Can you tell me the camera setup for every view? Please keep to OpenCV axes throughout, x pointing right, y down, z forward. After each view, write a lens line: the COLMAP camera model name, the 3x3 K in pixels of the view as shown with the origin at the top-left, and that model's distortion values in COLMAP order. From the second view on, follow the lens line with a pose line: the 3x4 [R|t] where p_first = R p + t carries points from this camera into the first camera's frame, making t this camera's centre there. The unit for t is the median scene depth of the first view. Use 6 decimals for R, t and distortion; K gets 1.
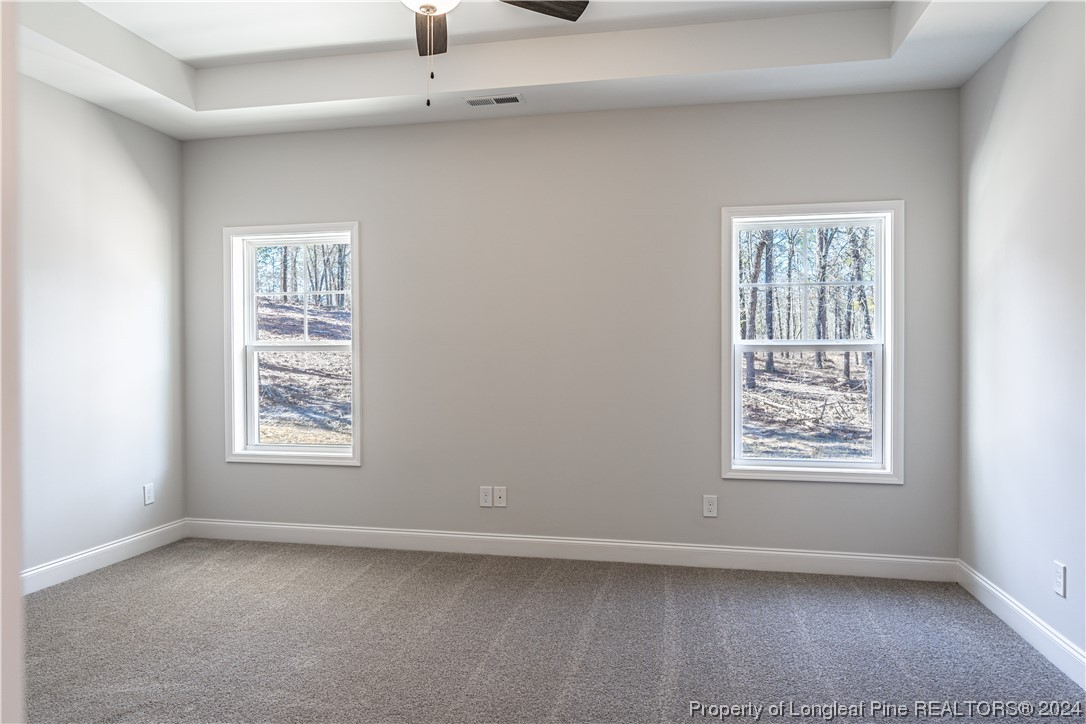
lens RADIAL K [[720.7, 0, 537.8], [0, 720.7, 361.5], [0, 0, 1]] dist [-0.004167, 0.007977]
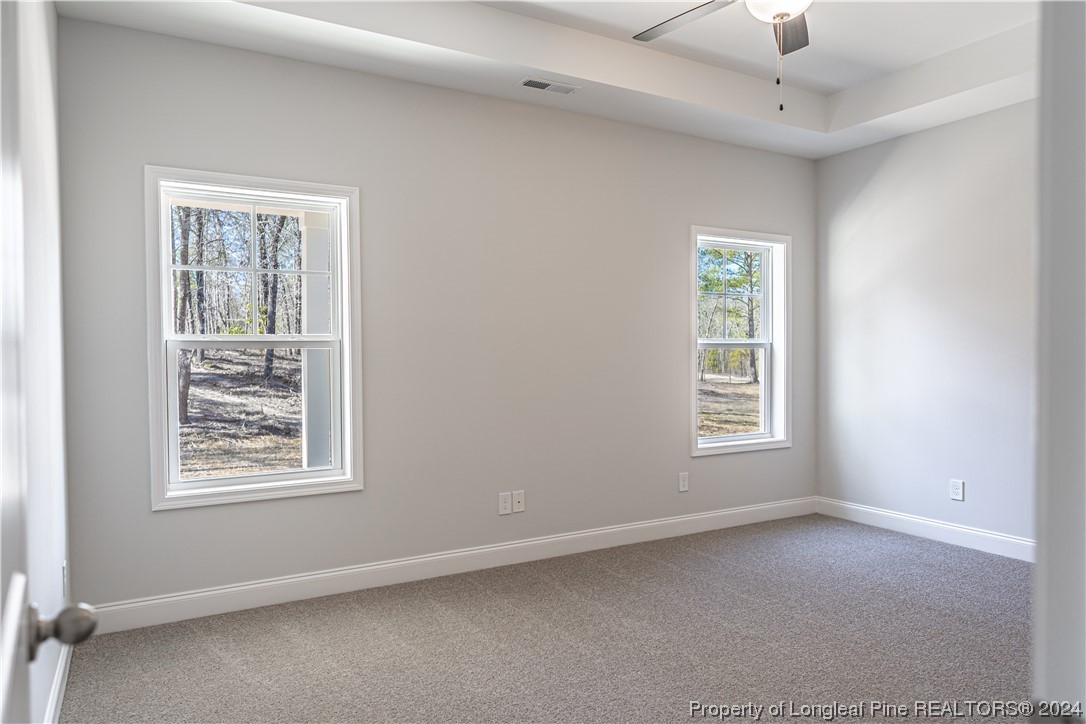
lens RADIAL K [[720.7, 0, 538.2], [0, 720.7, 361.9], [0, 0, 1]] dist [-0.004167, 0.007977]
pose [[0.750673, -0.007976, 0.660626, -0.693484], [0.021425, 0.999695, -0.012275, 0.017823], [-0.660326, 0.023369, 0.750615, 0.285564]]
